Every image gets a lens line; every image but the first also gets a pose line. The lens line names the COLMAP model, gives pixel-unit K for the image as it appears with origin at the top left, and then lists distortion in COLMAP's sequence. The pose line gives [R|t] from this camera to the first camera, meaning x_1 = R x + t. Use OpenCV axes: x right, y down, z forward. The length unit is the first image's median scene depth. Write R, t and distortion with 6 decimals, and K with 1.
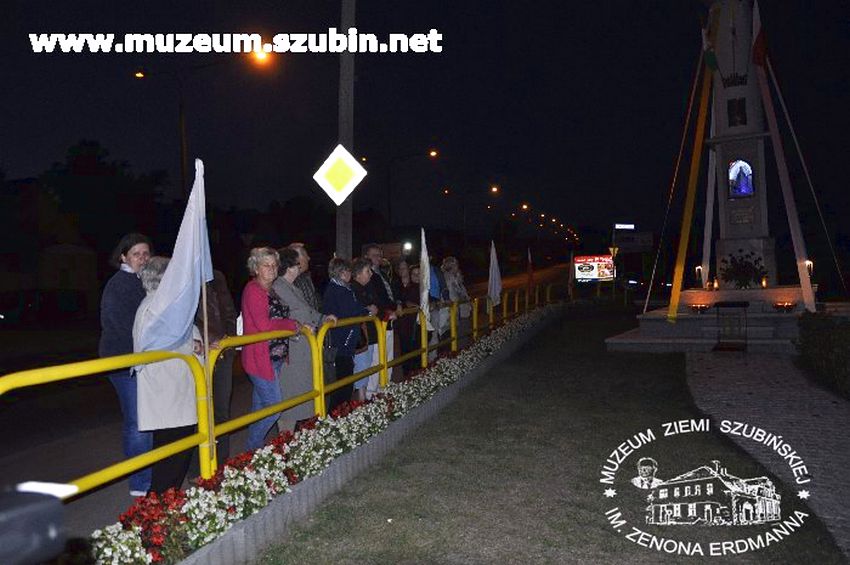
lens RADIAL K [[678.6, 0, 422.0], [0, 678.6, 286.3], [0, 0, 1]] dist [-0.140499, 0.145107]
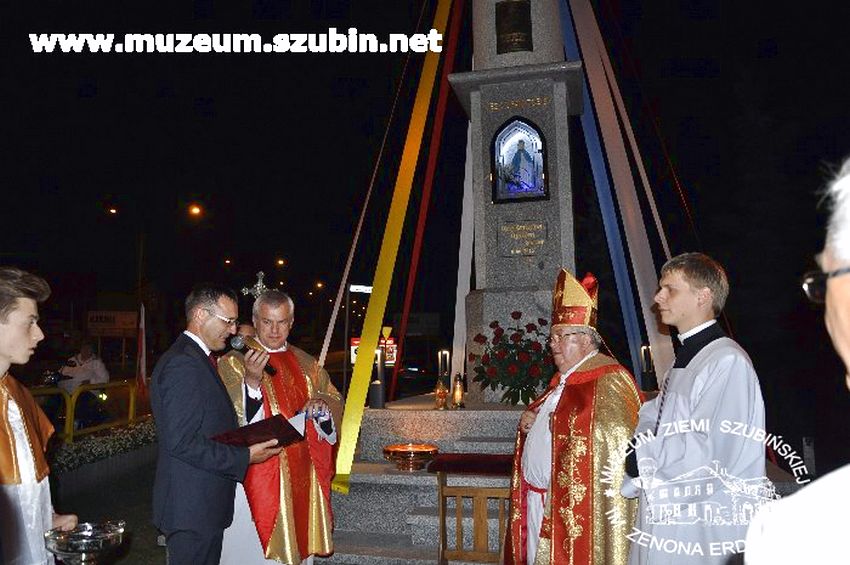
lens RADIAL K [[678.6, 0, 422.0], [0, 678.6, 286.3], [0, 0, 1]] dist [-0.140499, 0.145107]
pose [[0.961881, 0.056507, 0.267566, 0.301319], [-0.023576, 0.991911, -0.124727, -0.016153], [-0.272449, 0.113664, 0.955433, 0.590015]]
